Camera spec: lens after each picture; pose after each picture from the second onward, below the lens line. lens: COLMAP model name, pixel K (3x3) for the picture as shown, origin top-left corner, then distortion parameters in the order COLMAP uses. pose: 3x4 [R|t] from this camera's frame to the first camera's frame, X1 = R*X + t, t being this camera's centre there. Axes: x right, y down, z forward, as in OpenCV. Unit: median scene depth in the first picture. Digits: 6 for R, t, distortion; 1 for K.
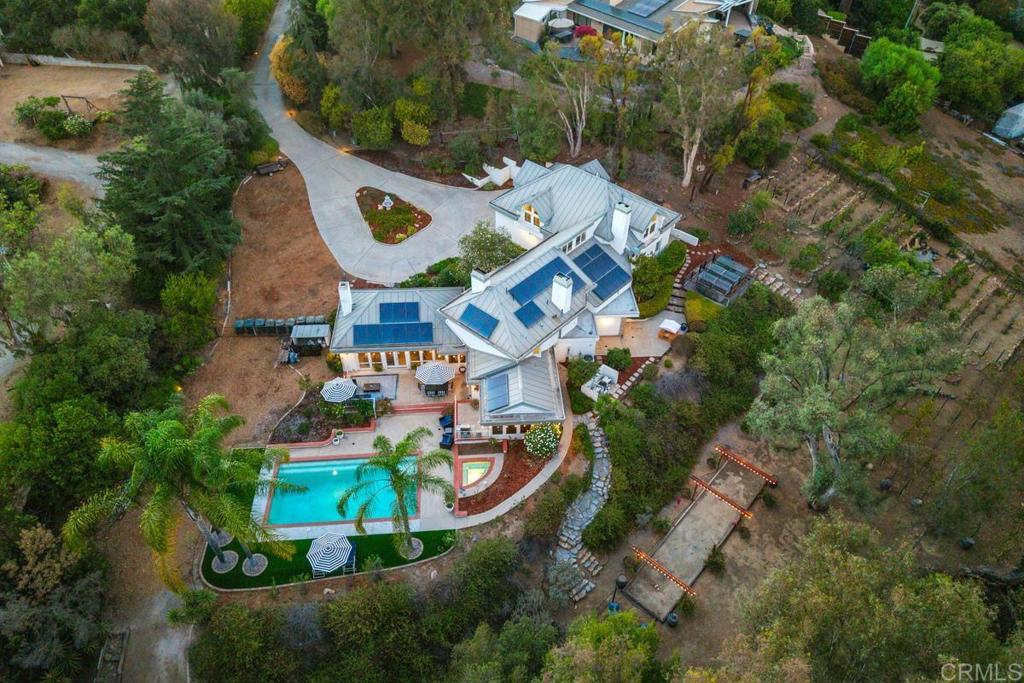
lens RADIAL K [[678.1, 0, 512.0], [0, 678.1, 341.5], [0, 0, 1]] dist [0.067571, -0.117245]
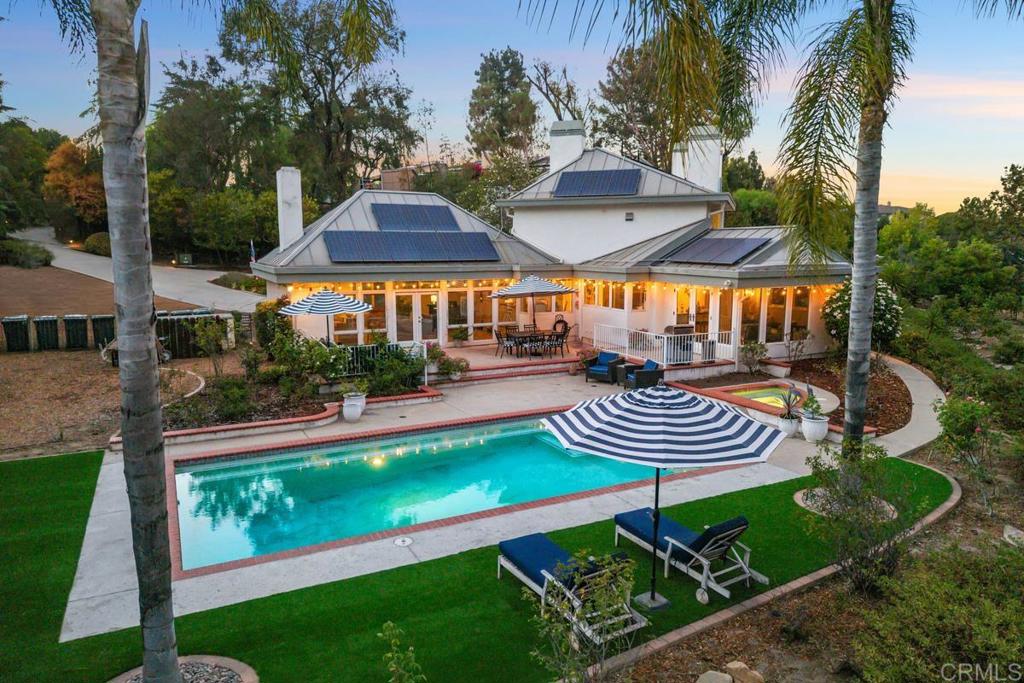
lens RADIAL K [[678.1, 0, 512.0], [0, 678.1, 341.5], [0, 0, 1]] dist [0.067571, -0.117245]
pose [[0.922941, -0.073183, 0.377920, -0.287834], [0.277770, 0.806307, -0.522219, 0.288537], [-0.266502, 0.586953, 0.764502, 0.675507]]
